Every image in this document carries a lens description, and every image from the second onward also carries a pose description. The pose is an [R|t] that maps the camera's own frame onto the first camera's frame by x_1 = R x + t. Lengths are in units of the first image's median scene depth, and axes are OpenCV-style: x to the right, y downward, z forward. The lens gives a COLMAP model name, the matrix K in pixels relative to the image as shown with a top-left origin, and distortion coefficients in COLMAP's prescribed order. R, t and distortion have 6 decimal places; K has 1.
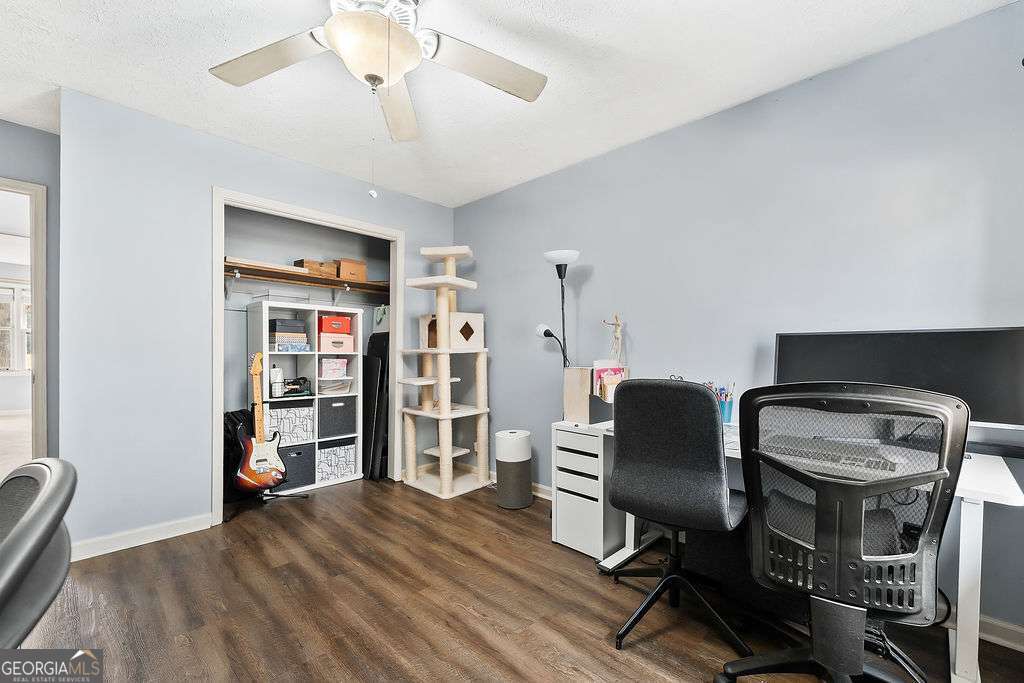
lens RADIAL K [[418.1, 0, 516.0], [0, 418.1, 357.1], [0, 0, 1]] dist [0.007401, -0.000933]
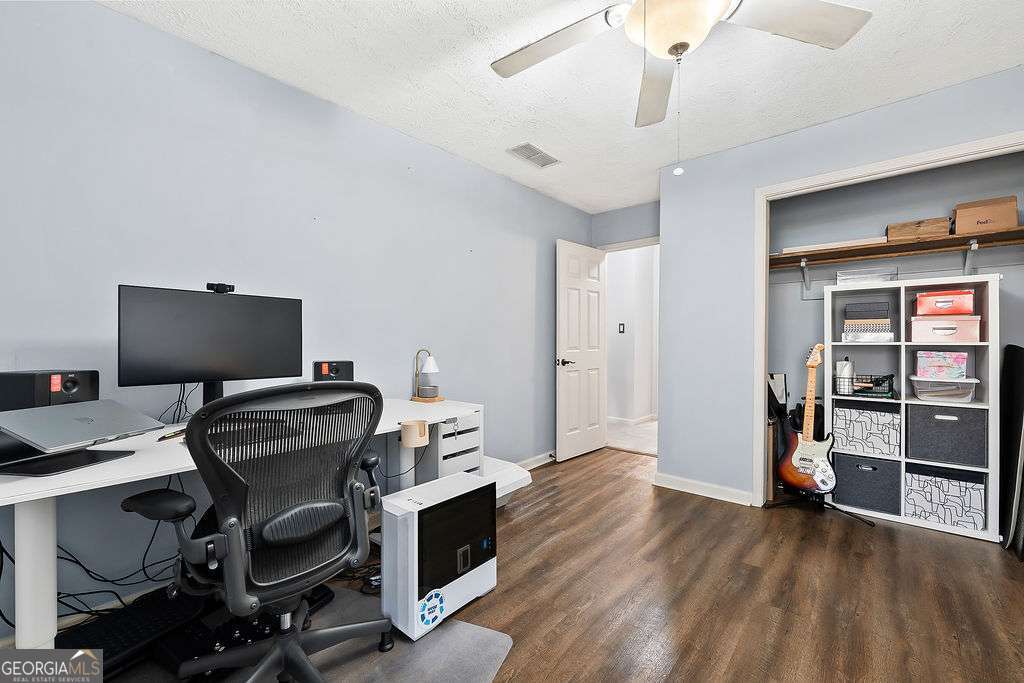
lens RADIAL K [[418.1, 0, 517.2], [0, 418.1, 340.5], [0, 0, 1]] dist [0.007401, -0.000933]
pose [[0.059806, -0.008177, -0.998177, 0.251666], [-0.007458, 0.999935, -0.008639, -0.003841], [0.998182, 0.007962, 0.059741, 0.270832]]
